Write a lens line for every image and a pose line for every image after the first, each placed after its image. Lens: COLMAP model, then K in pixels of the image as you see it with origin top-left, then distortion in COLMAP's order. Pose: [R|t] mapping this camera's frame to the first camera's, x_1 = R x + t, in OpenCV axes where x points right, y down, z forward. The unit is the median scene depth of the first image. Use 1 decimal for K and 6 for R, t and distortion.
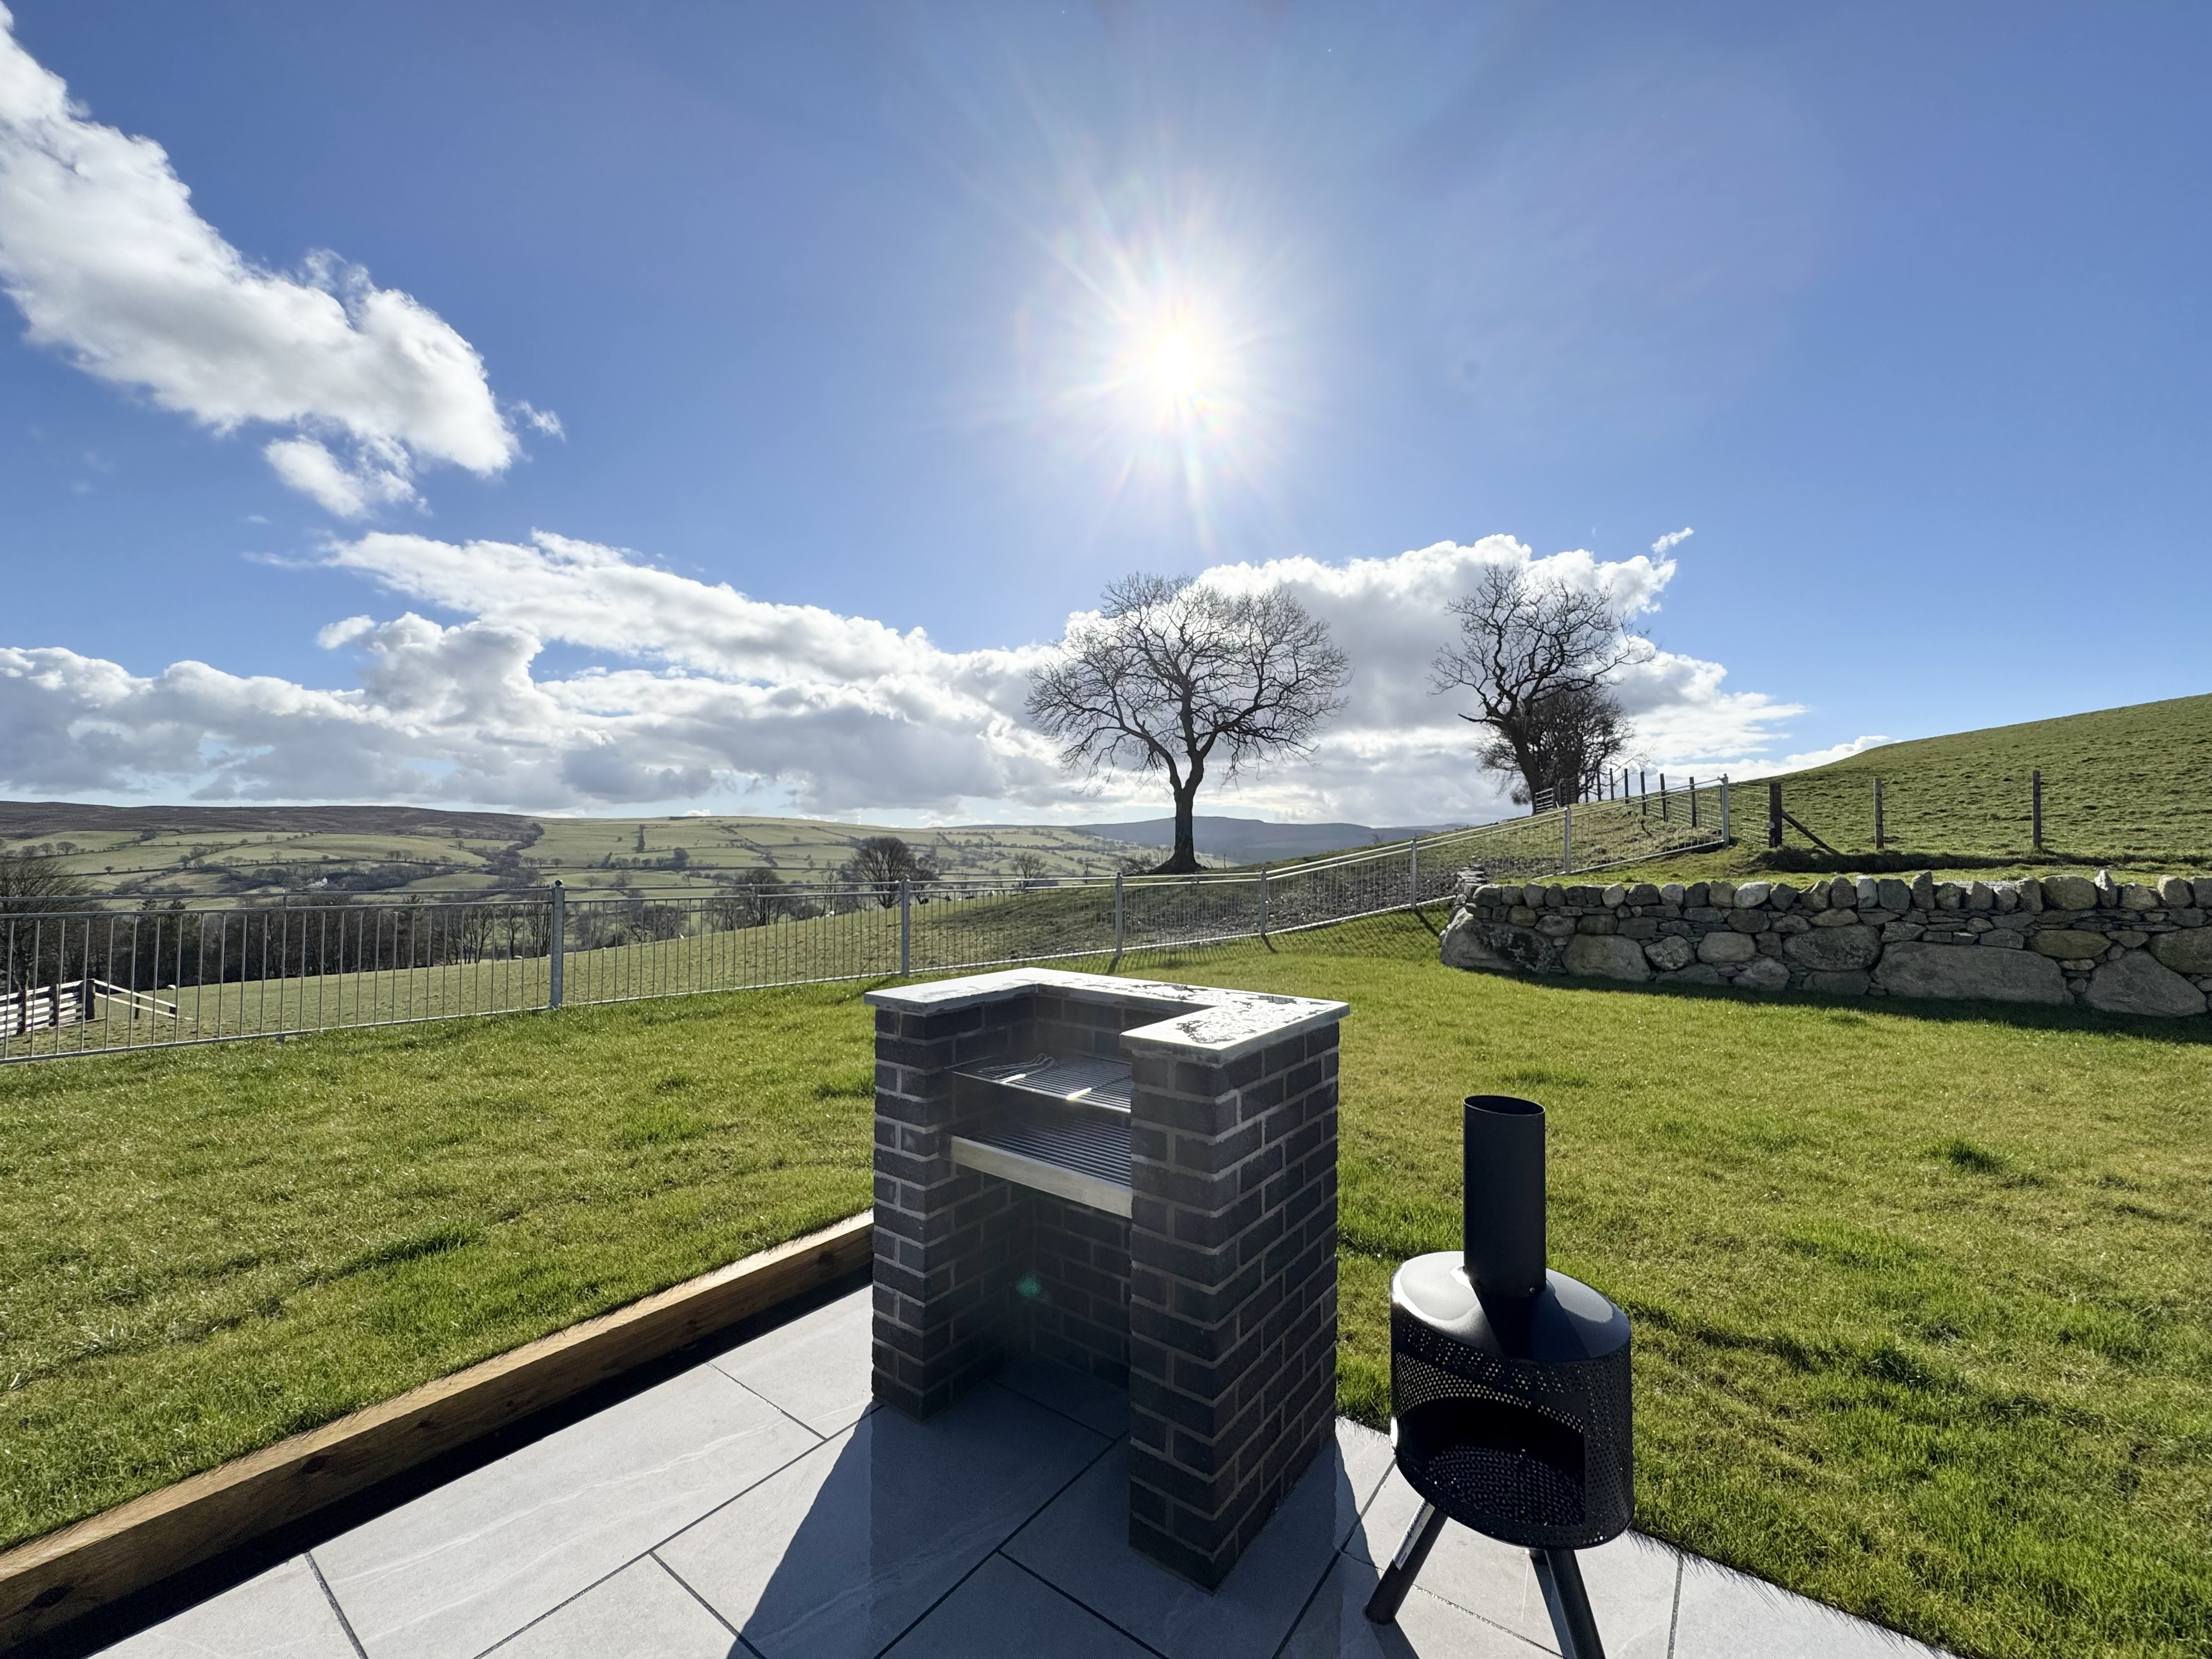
lens RADIAL K [[892.5, 0, 1108.8], [0, 892.5, 819.2], [0, 0, 1]] dist [-0.004277, 0.000644]
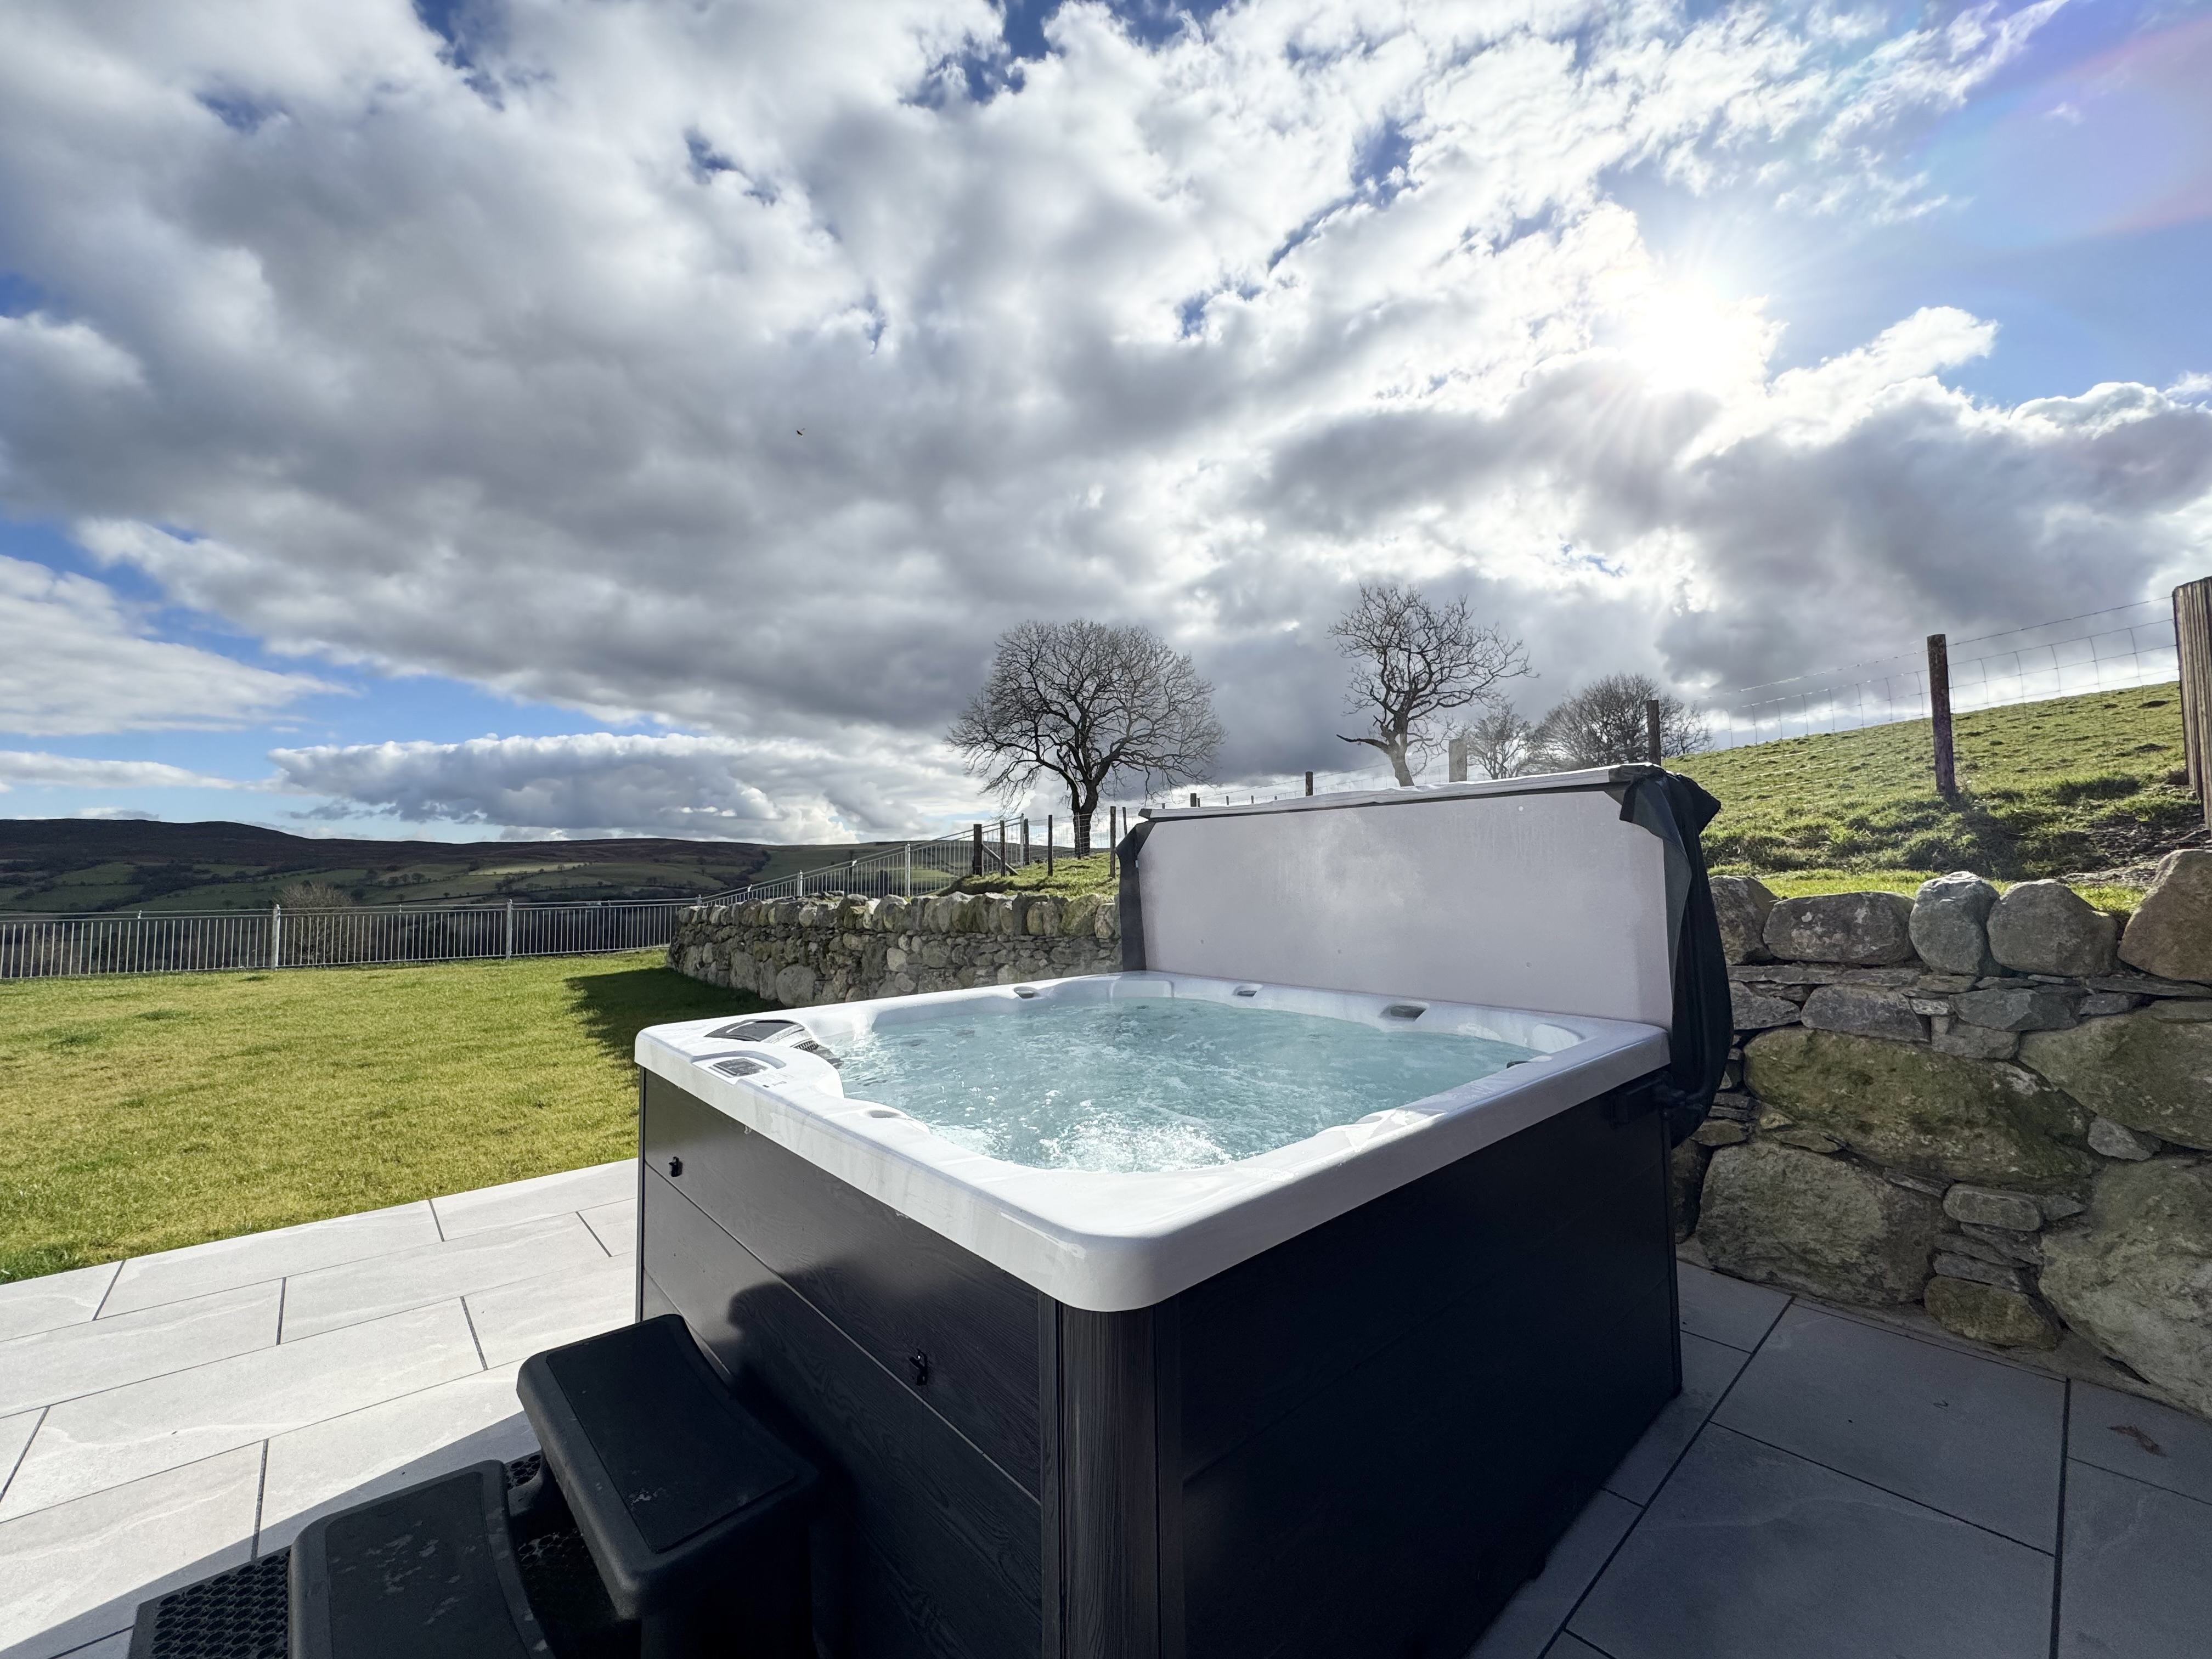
lens RADIAL K [[892.5, 0, 1106.6], [0, 892.5, 835.3], [0, 0, 1]] dist [-0.004277, 0.000644]
pose [[0.977988, -0.022139, -0.207483, 0.373132], [0.021615, 0.999755, -0.004792, 0.002027], [0.207538, 0.000201, 0.978227, -0.119519]]
